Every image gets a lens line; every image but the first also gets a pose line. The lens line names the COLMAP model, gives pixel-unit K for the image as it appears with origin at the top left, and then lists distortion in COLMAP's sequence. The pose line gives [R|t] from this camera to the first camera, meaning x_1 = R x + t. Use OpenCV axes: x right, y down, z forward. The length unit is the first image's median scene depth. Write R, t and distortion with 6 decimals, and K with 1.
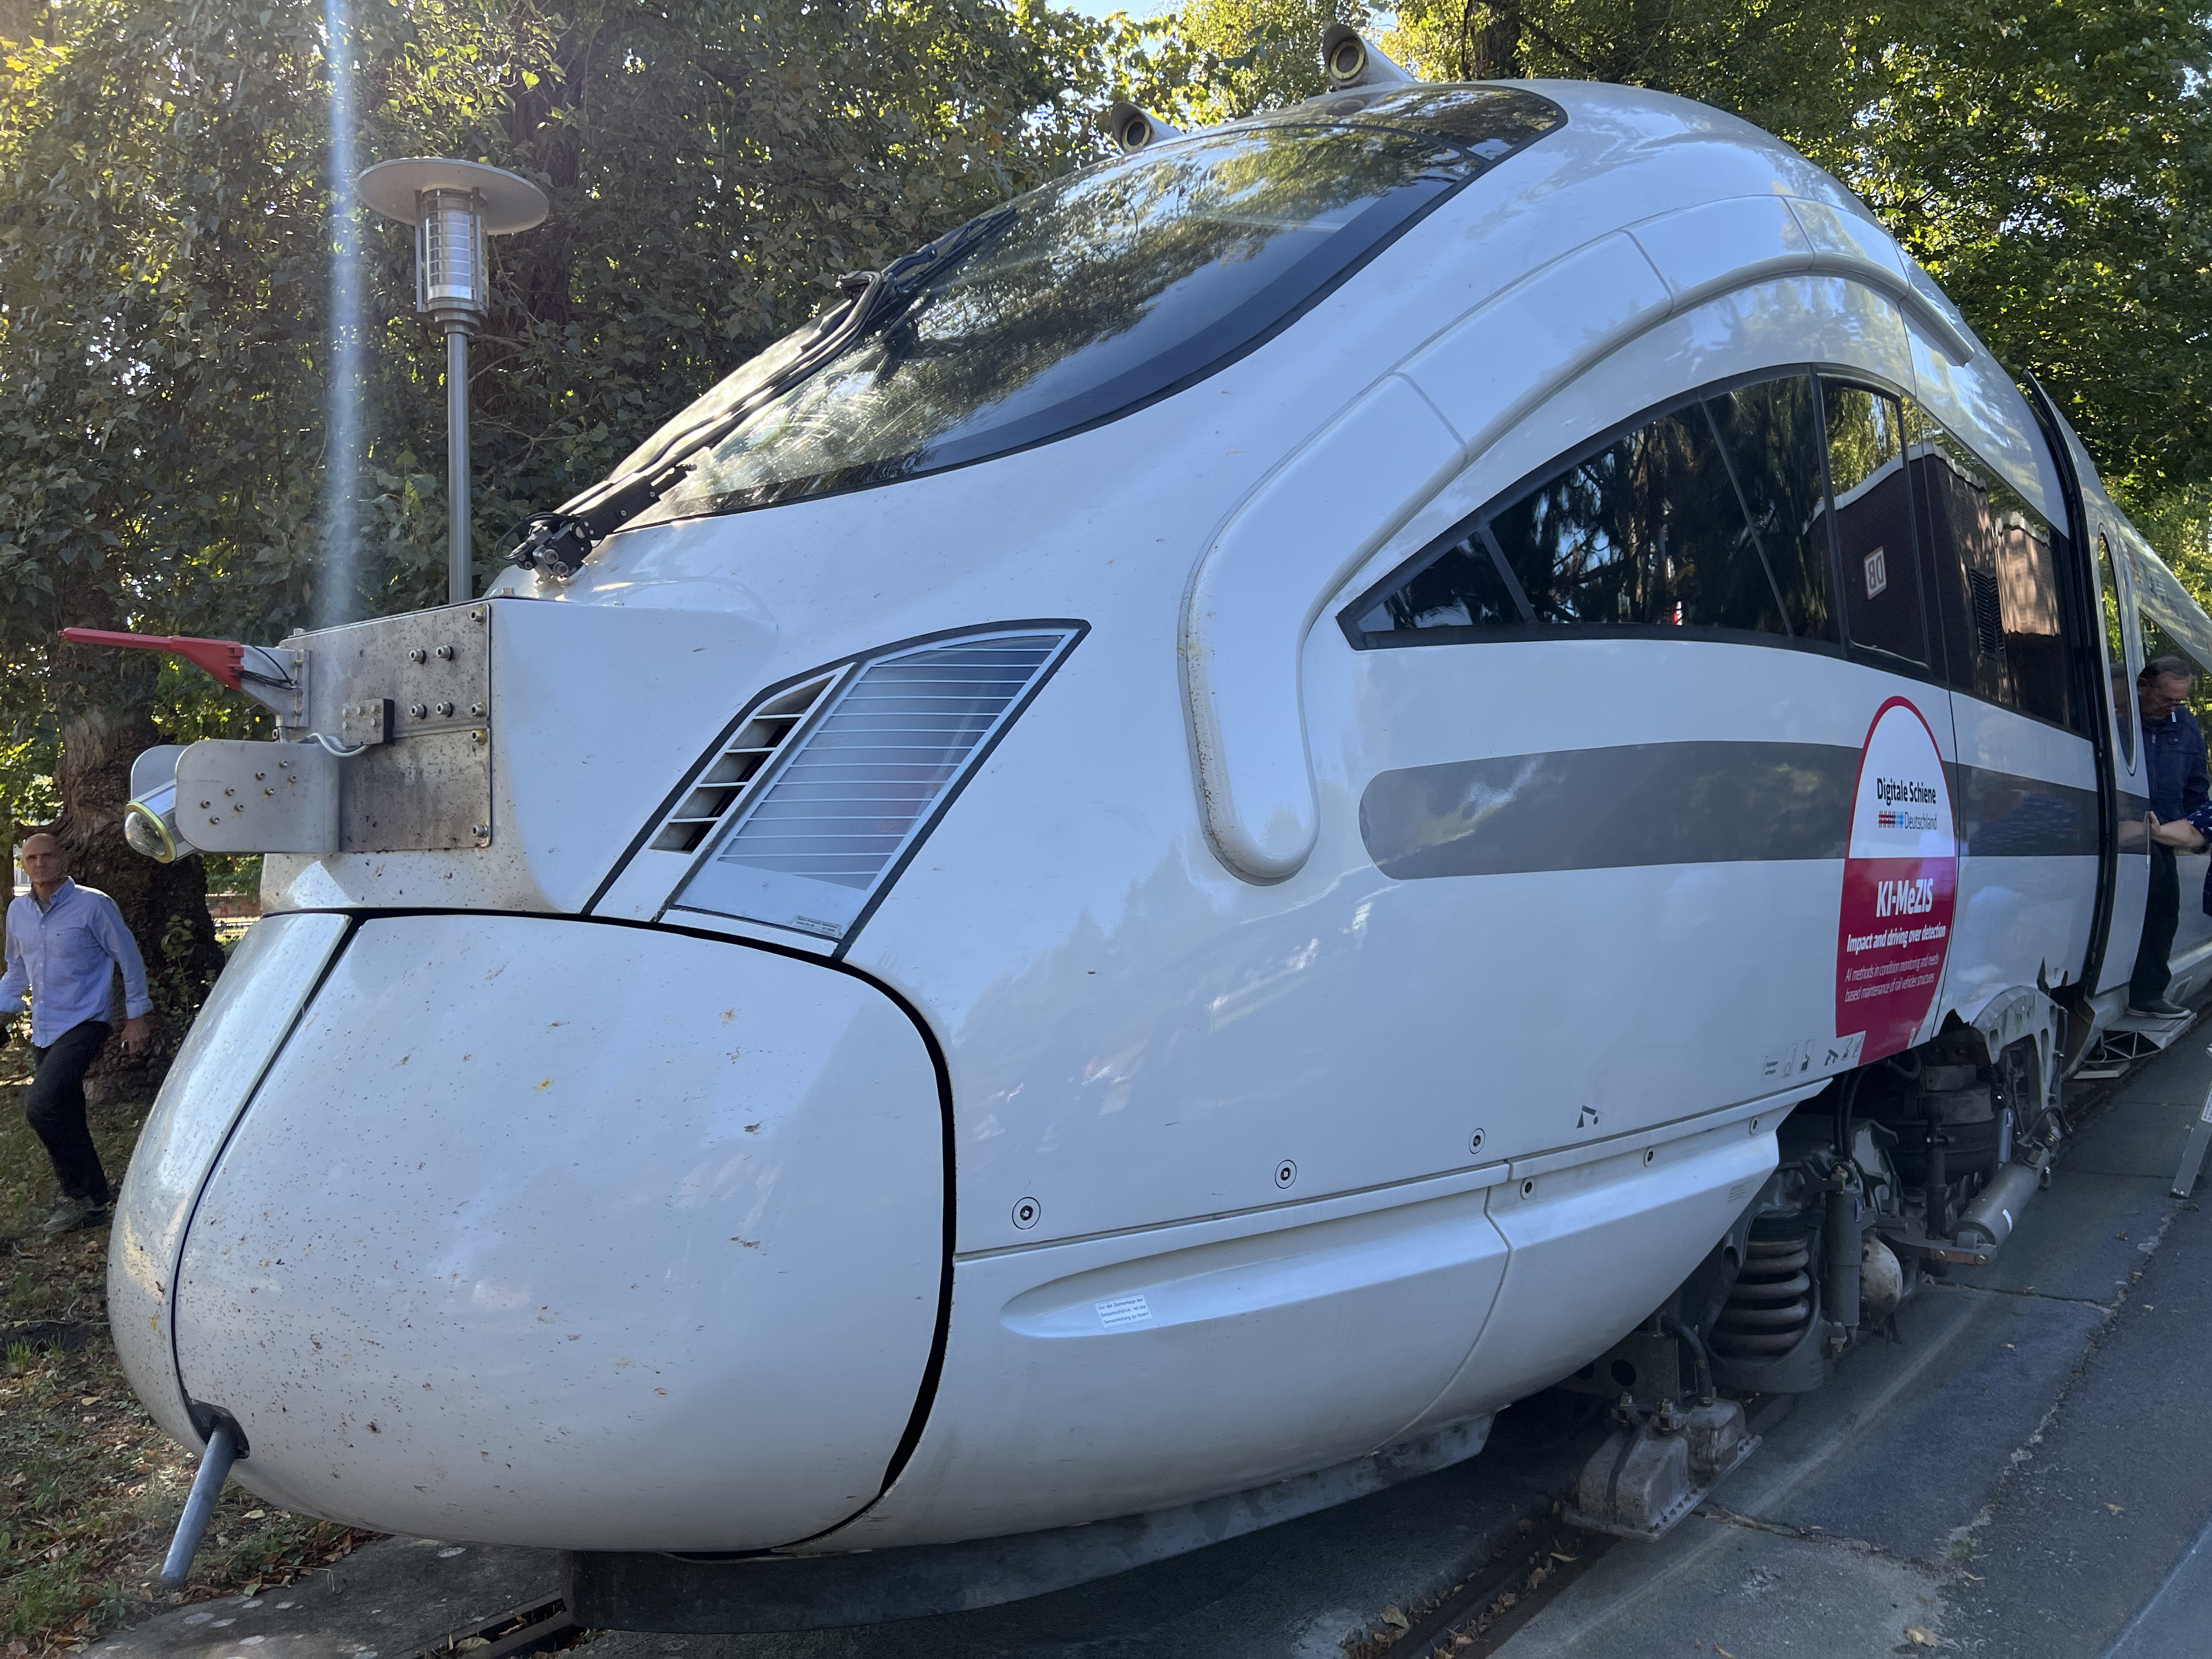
lens RADIAL K [[1683.1, 0, 1115.6], [0, 1683.1, 807.3], [0, 0, 1]] dist [0.044379, -0.047790]
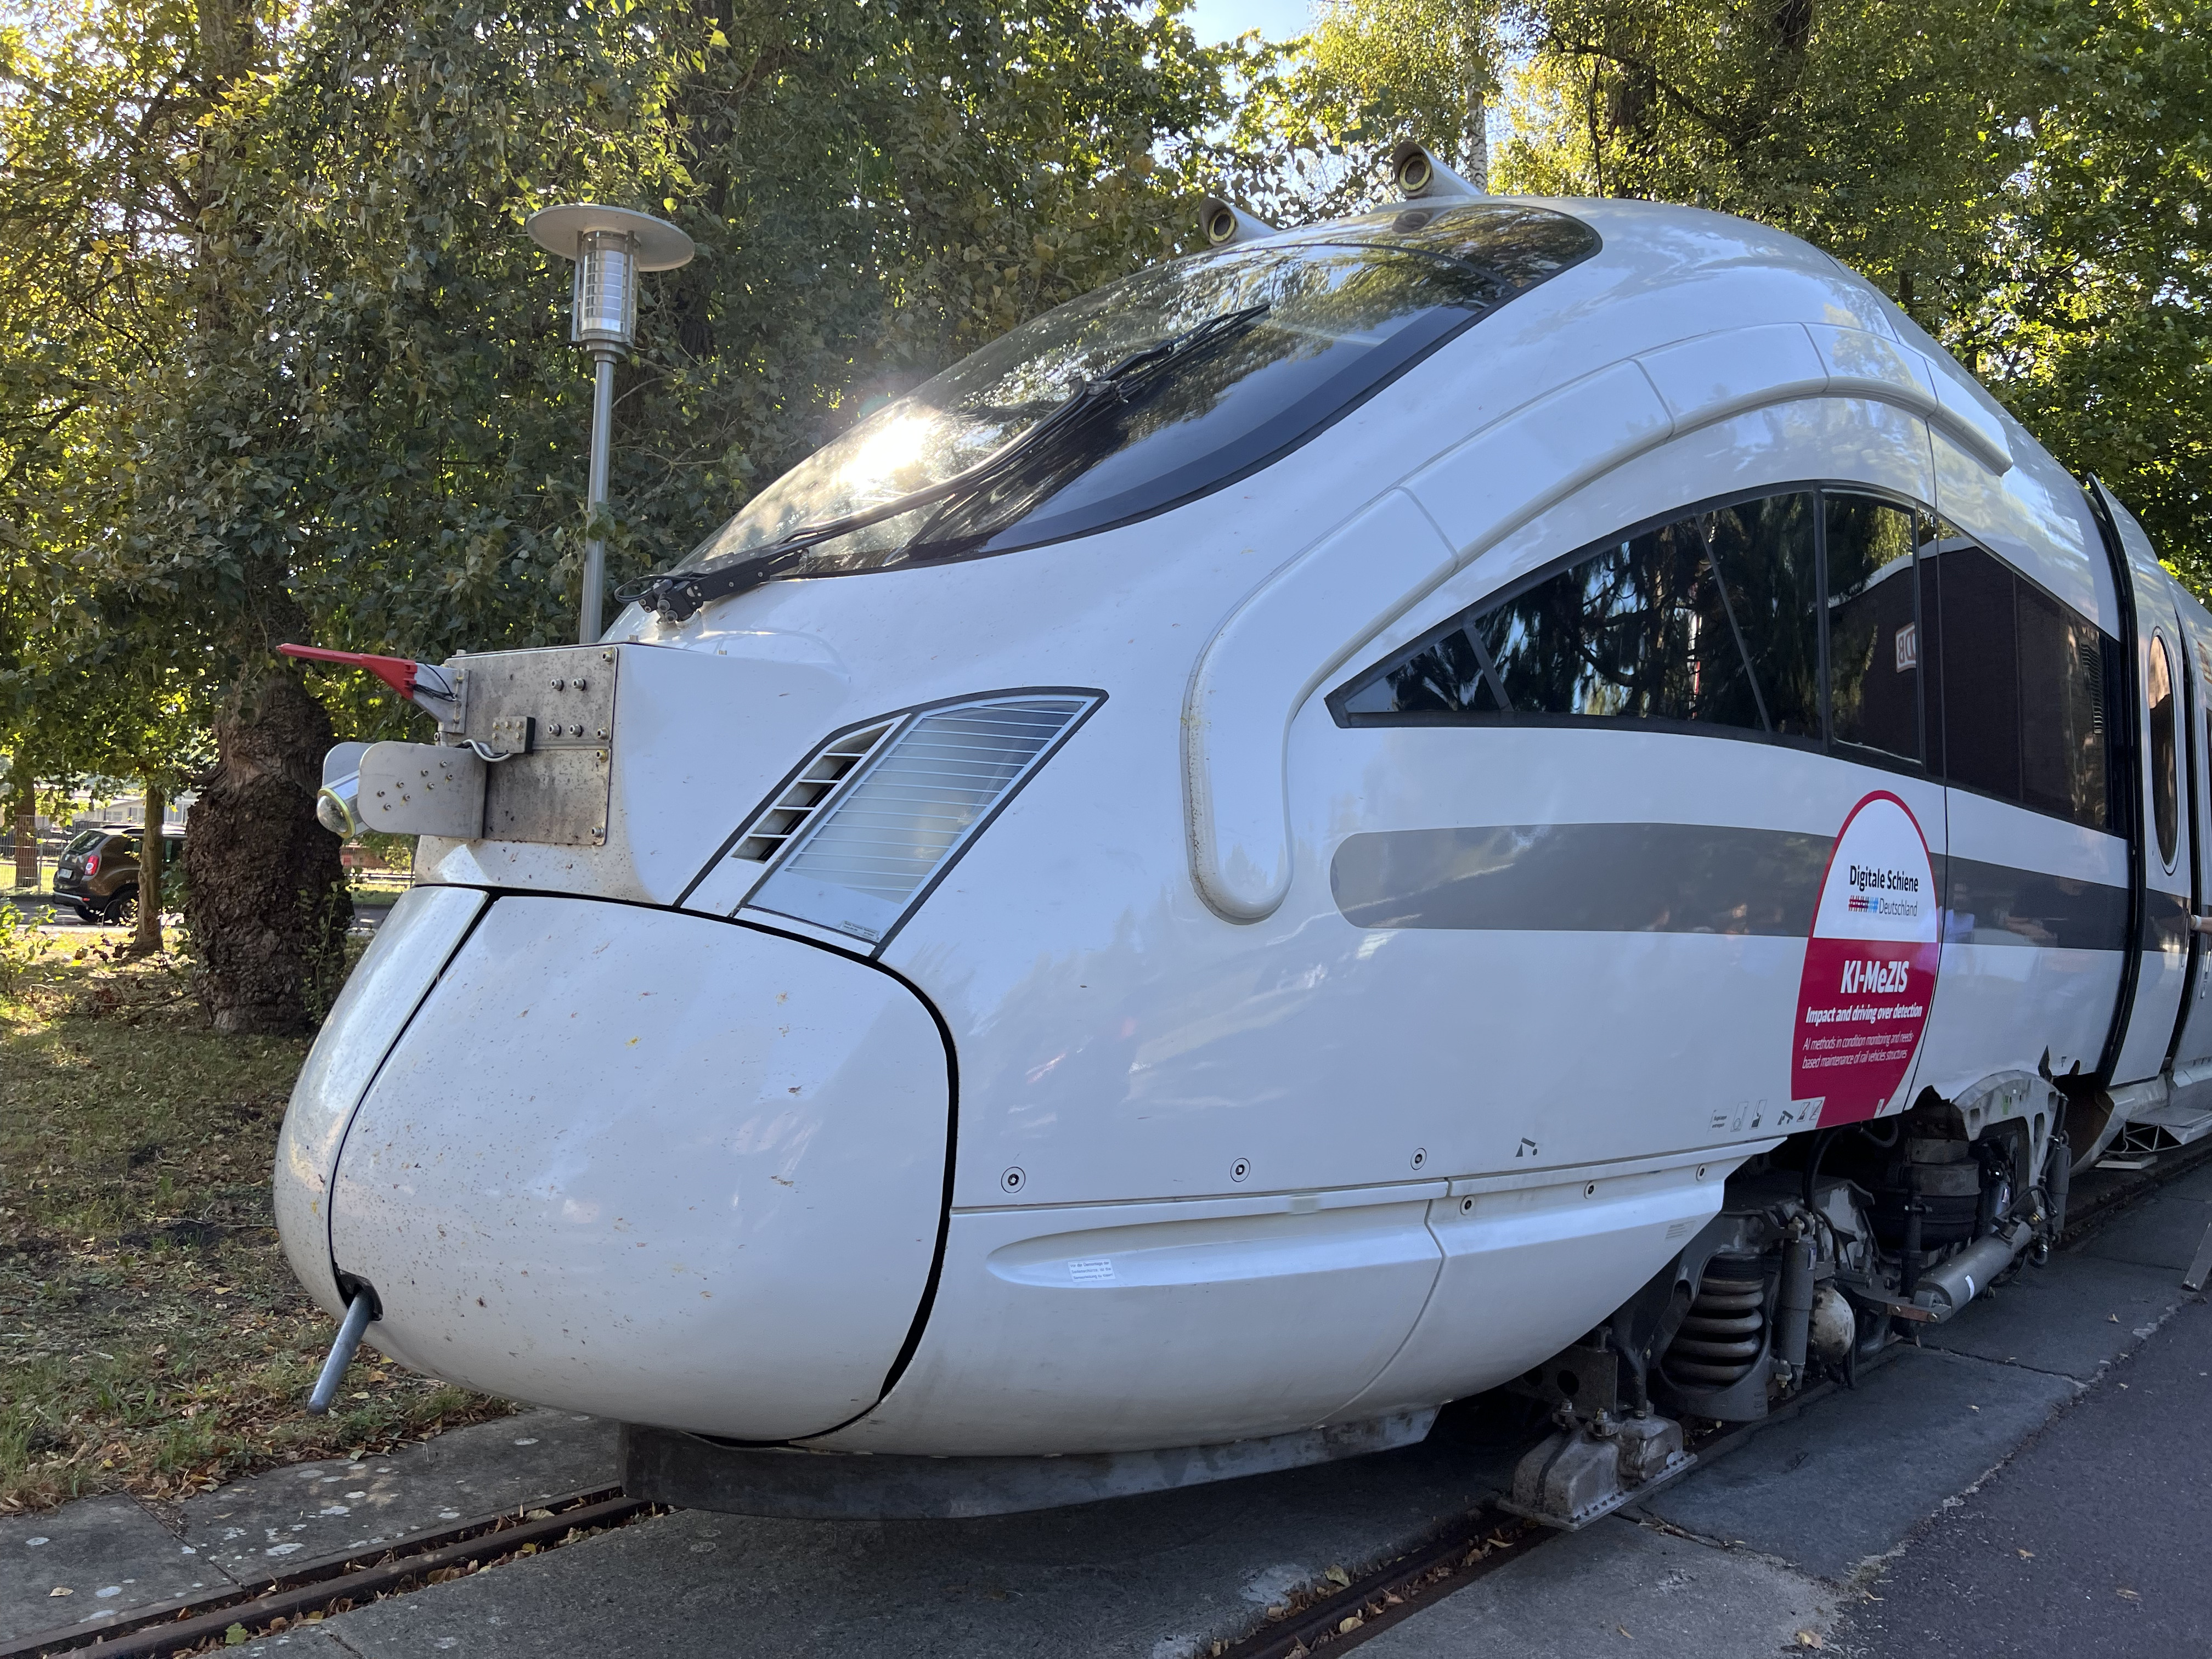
lens RADIAL K [[1683.1, 0, 1094.2], [0, 1683.1, 822.0], [0, 0, 1]] dist [0.044379, -0.047790]
pose [[0.994885, 0.073484, -0.069308, 0.047061], [-0.073232, 0.997296, 0.006180, -0.018972], [0.069575, -0.001073, 0.997576, -0.136953]]
